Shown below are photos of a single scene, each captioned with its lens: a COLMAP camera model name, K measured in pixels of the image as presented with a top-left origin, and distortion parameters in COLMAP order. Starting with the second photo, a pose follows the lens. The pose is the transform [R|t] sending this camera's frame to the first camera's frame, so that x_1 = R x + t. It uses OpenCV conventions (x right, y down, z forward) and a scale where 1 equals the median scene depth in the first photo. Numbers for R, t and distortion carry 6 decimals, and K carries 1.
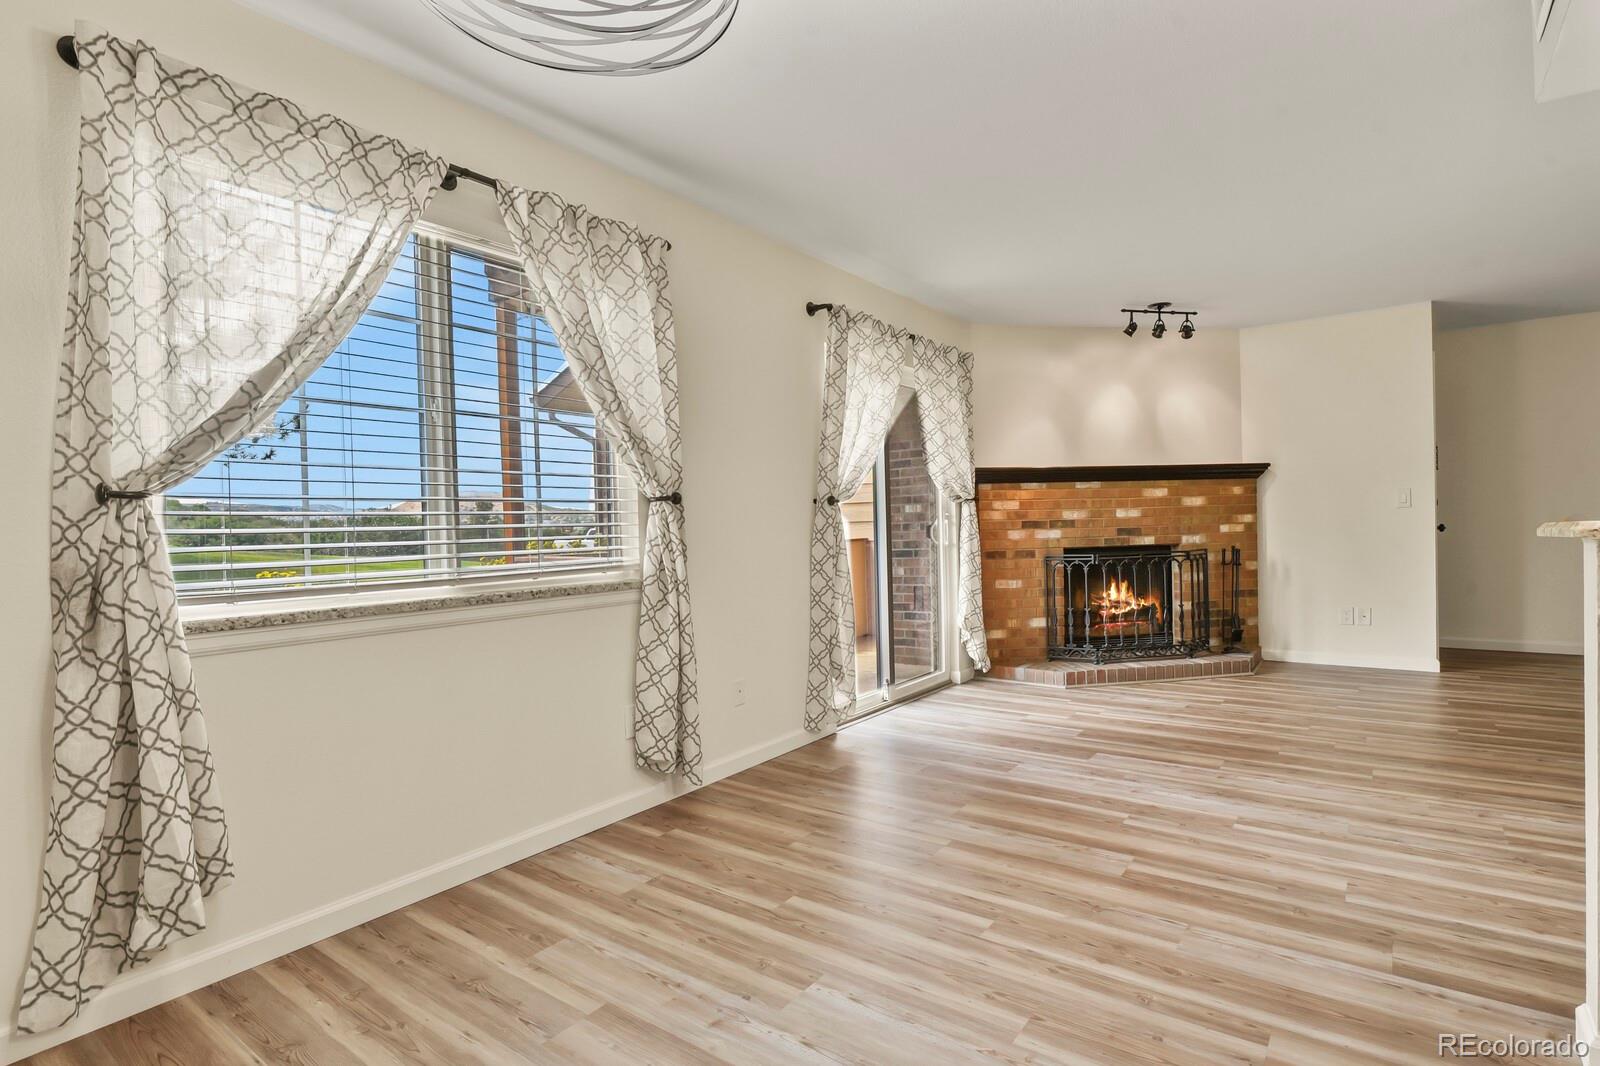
lens RADIAL K [[794.8, 0, 809.9], [0, 794.8, 534.9], [0, 0, 1]] dist [-0.000447, -0.006594]
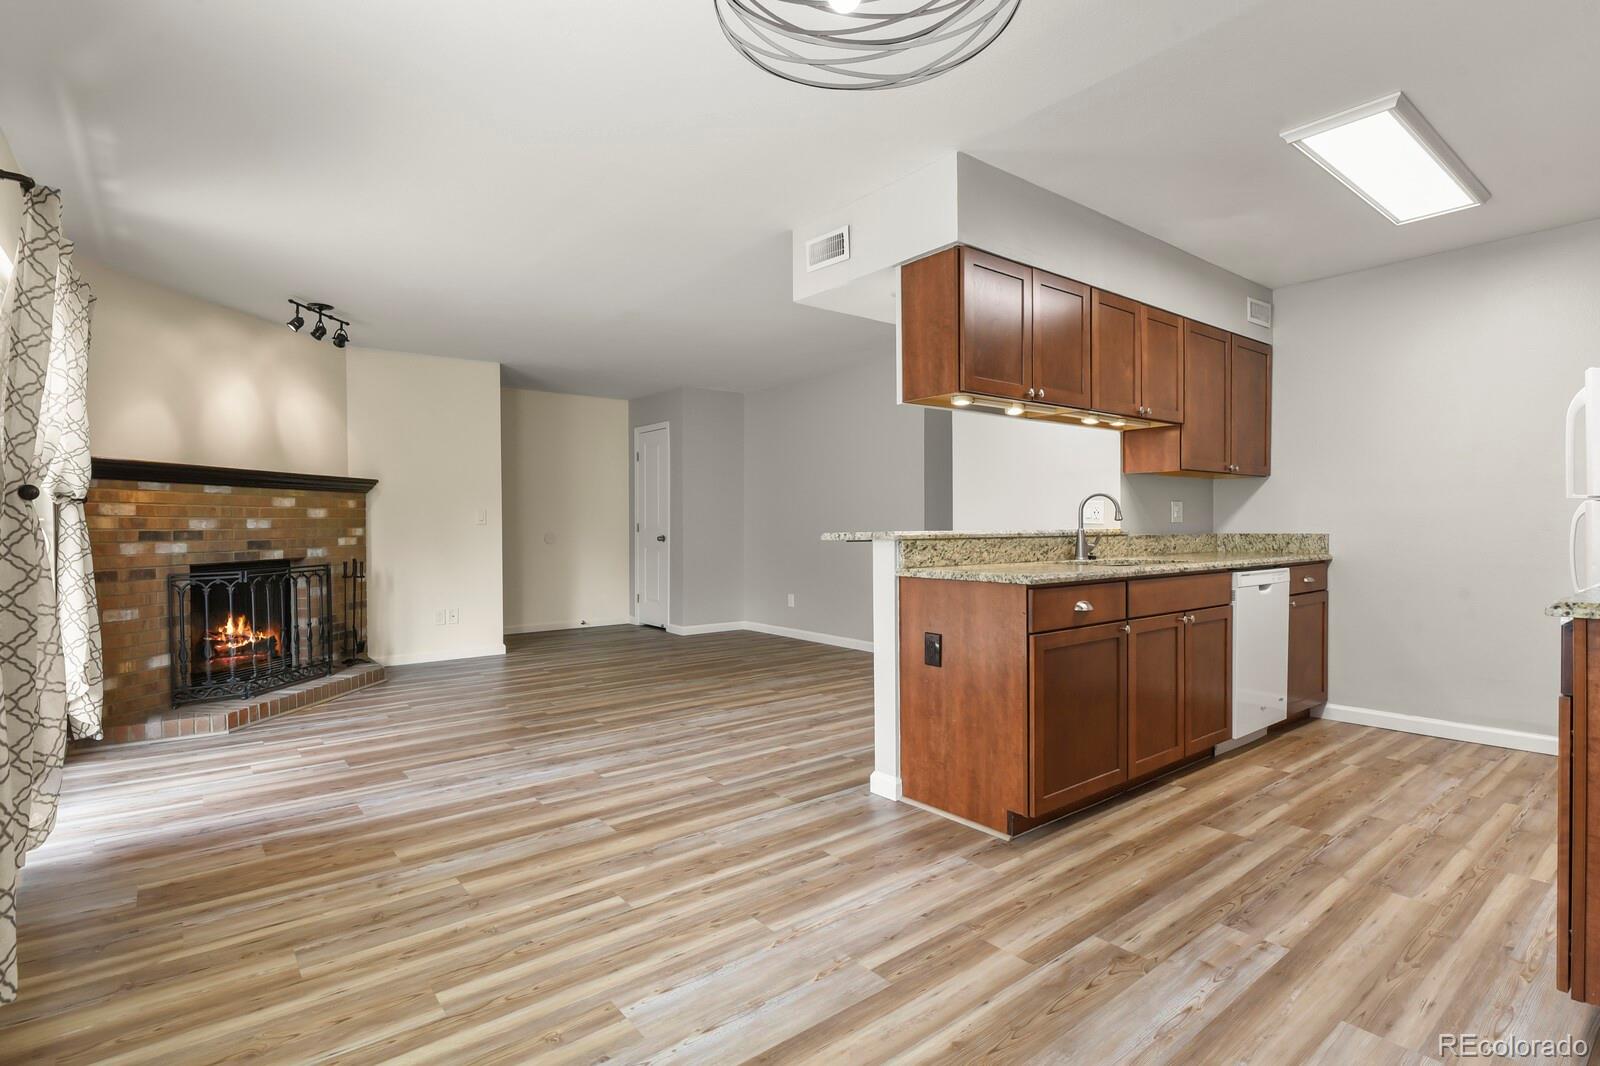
lens RADIAL K [[787.4, 0, 810.5], [0, 787.4, 535.6], [0, 0, 1]] dist [-0.000589, -0.006653]
pose [[0.258650, 0.008476, 0.965934, -0.314305], [0.012974, 0.999841, -0.012248, 0.004697], [-0.965884, 0.015700, 0.258499, 0.195521]]
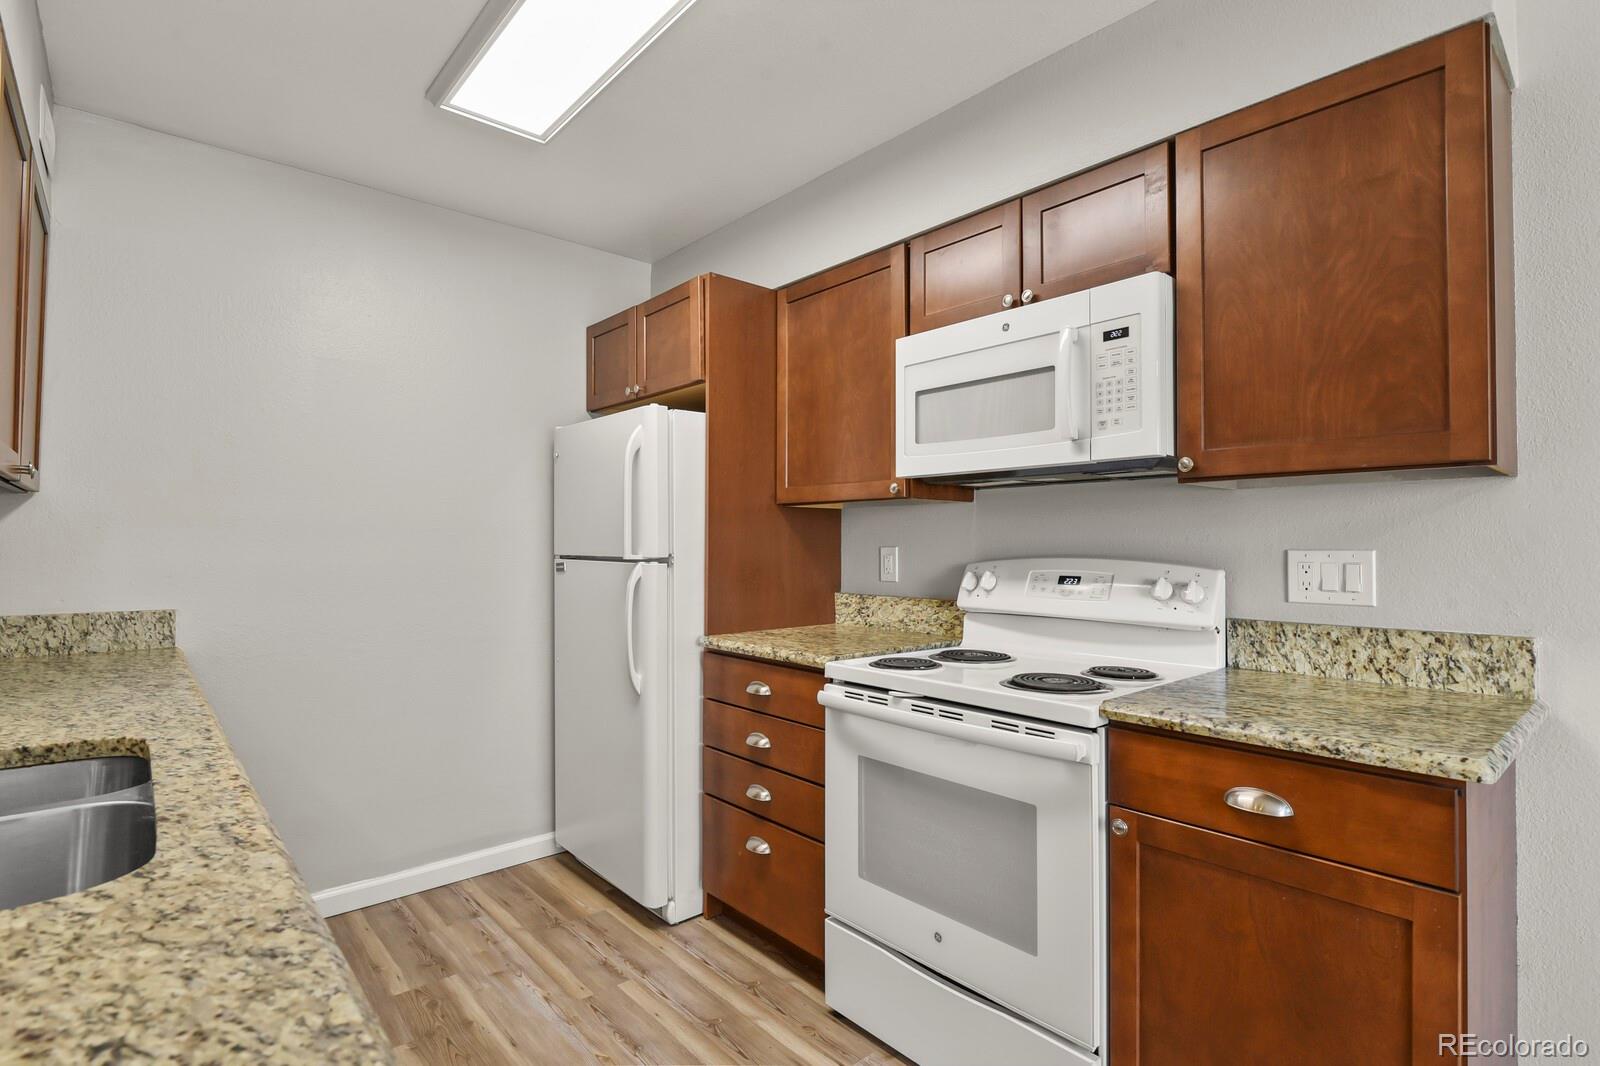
lens RADIAL K [[772.4, 0, 810.5], [0, 772.4, 534.6], [0, 0, 1]] dist [-0.004041, -0.004418]
pose [[-0.976570, 0.023202, 0.213944, 0.197708], [0.022268, 0.999729, -0.006777, -0.032731], [-0.214043, -0.001854, -0.976822, 0.230776]]
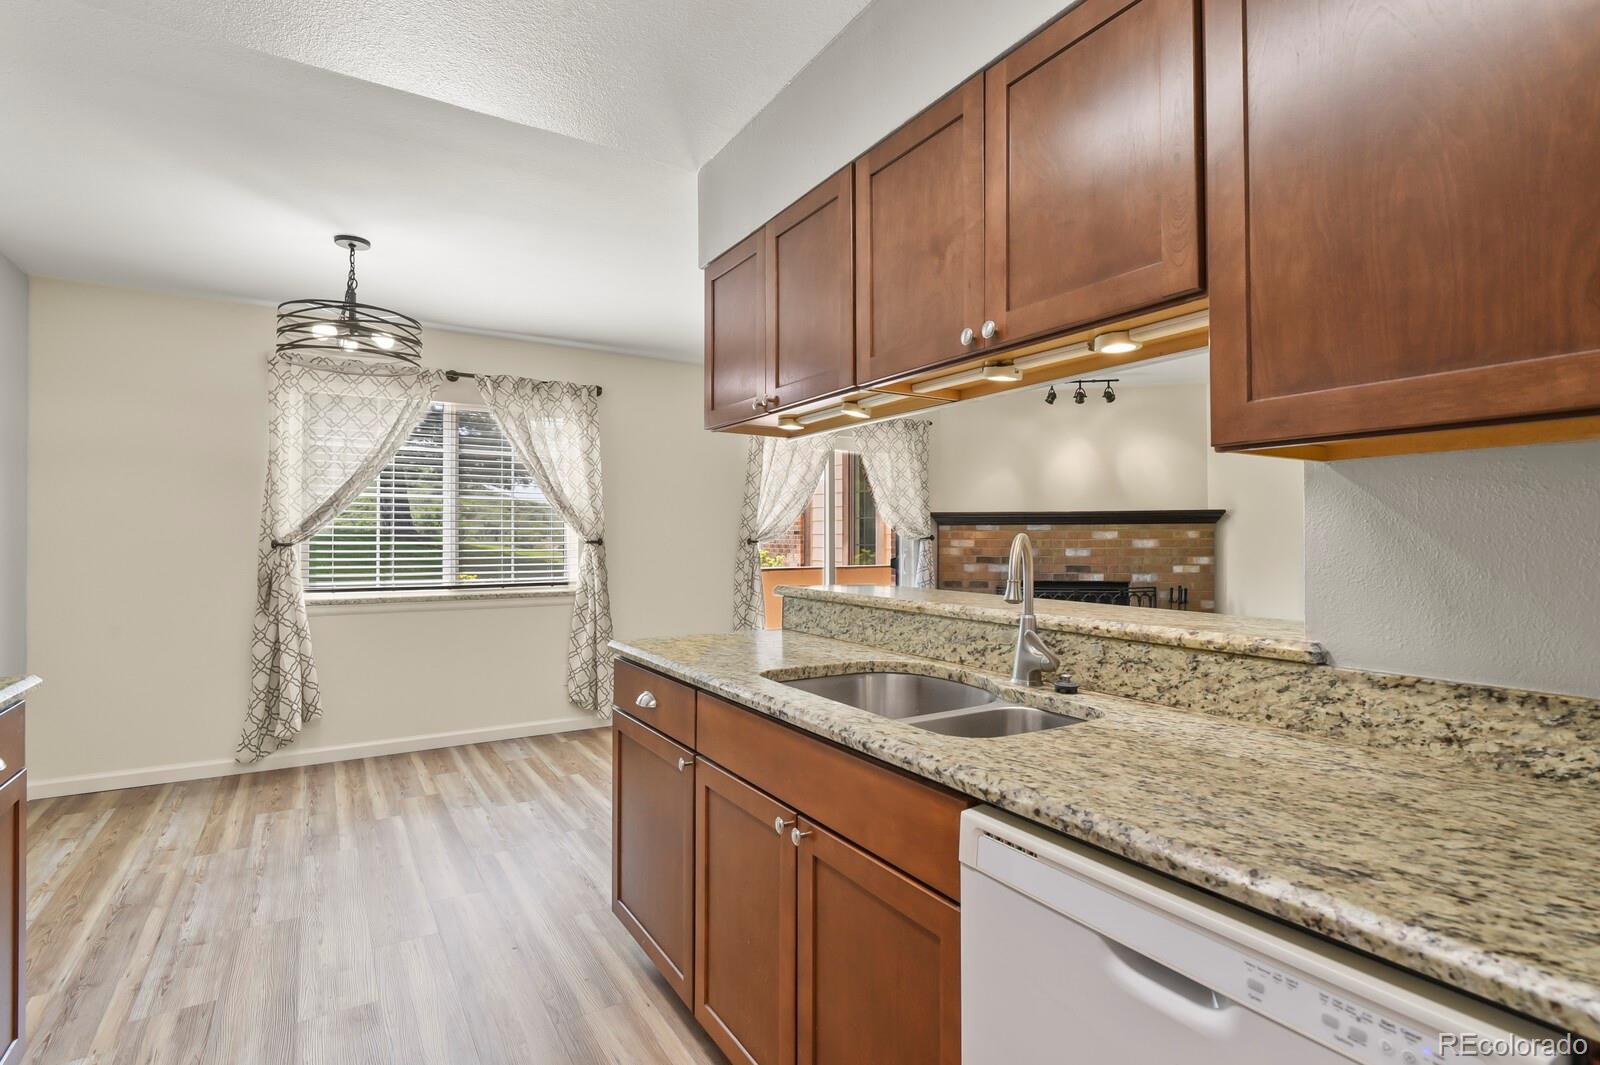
lens RADIAL K [[775.6, 0, 809.0], [0, 775.6, 534.5], [0, 0, 1]] dist [0.002668, -0.011439]
pose [[0.928806, 0.022706, -0.369871, 0.497022], [-0.028033, 0.999566, -0.009034, -0.035630], [0.369505, 0.018759, 0.929039, -0.195797]]
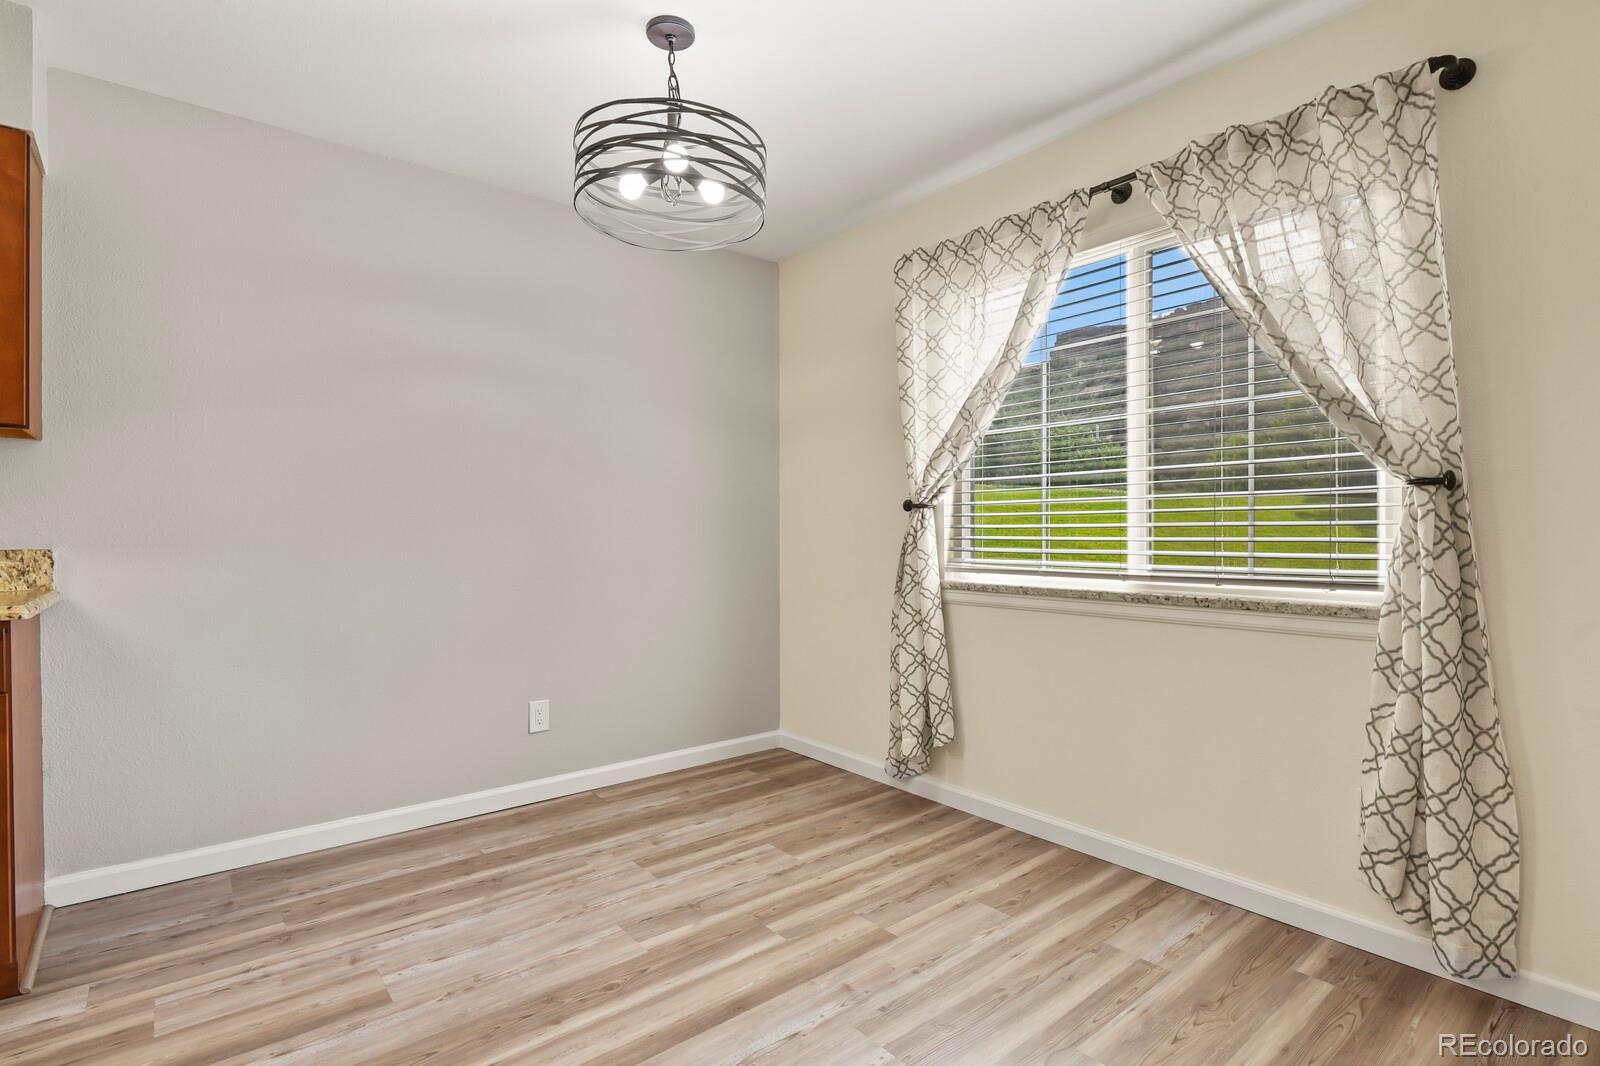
lens RADIAL K [[772.4, 0, 810.5], [0, 772.4, 534.6], [0, 0, 1]] dist [-0.004041, -0.004418]
pose [[-0.247098, 0.028315, -0.968577, 0.307705], [-0.003912, 0.999536, 0.030218, -0.012564], [0.968983, 0.011256, -0.246872, 0.412061]]
